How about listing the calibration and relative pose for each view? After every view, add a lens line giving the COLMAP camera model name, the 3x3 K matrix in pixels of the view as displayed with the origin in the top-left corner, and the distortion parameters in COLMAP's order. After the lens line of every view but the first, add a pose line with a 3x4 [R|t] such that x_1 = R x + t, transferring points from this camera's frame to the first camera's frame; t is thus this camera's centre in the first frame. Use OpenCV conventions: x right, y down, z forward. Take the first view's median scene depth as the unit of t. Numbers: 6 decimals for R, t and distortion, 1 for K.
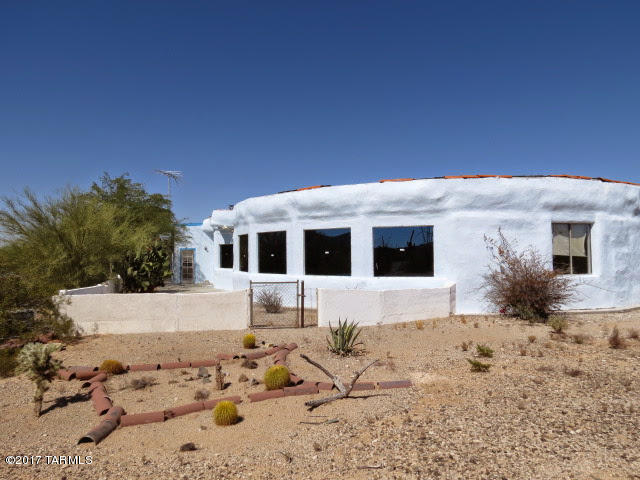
lens RADIAL K [[444.6, 0, 316.9], [0, 444.6, 242.4], [0, 0, 1]] dist [-0.011212, -0.001139]
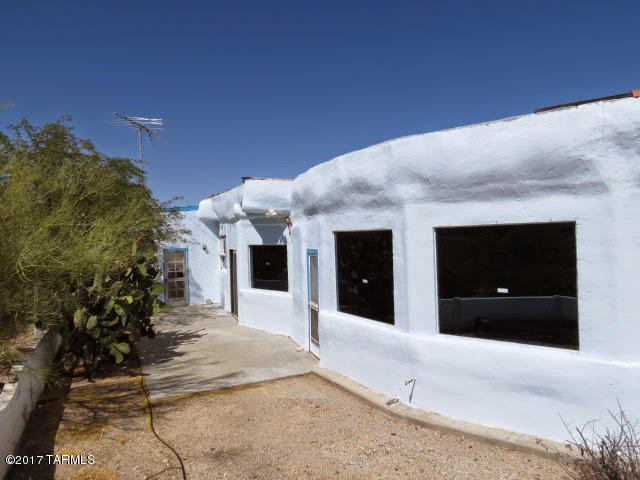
lens RADIAL K [[444.6, 0, 323.7], [0, 444.6, 236.6], [0, 0, 1]] dist [-0.011212, -0.001139]
pose [[0.992969, -0.022435, 0.116229, -0.232243], [0.019440, 0.999451, 0.026839, -0.021715], [-0.116768, -0.024391, 0.992860, 0.543151]]
